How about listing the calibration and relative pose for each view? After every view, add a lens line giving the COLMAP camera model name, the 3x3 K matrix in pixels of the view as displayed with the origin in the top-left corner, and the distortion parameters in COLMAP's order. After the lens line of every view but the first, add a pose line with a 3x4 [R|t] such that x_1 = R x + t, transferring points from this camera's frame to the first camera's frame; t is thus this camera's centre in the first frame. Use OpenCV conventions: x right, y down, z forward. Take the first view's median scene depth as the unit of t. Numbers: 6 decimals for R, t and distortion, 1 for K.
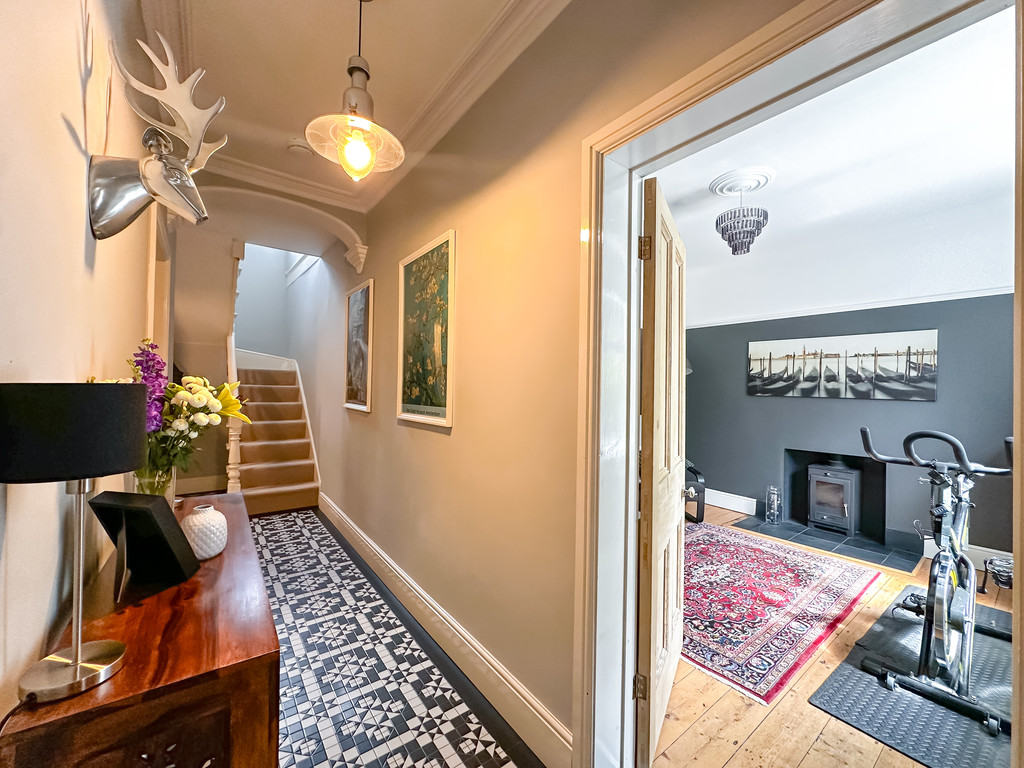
lens RADIAL K [[409.6, 0, 514.9], [0, 409.6, 386.7], [0, 0, 1]] dist [-0.001218, -0.000082]
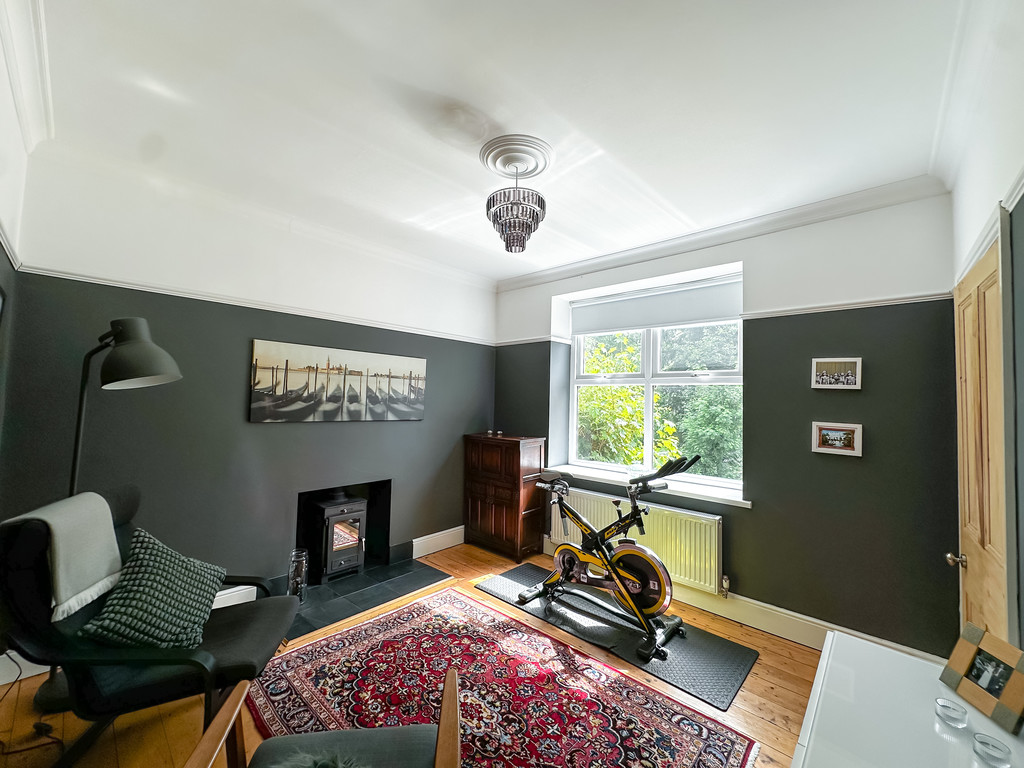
lens RADIAL K [[409.6, 0, 508.9], [0, 409.6, 384.0], [0, 0, 1]] dist [-0.001218, -0.000082]
pose [[-0.168724, 0.018547, 0.985489, -0.146014], [-0.028862, 0.999301, -0.023749, -0.041993], [-0.985241, -0.032451, -0.168071, 0.846248]]
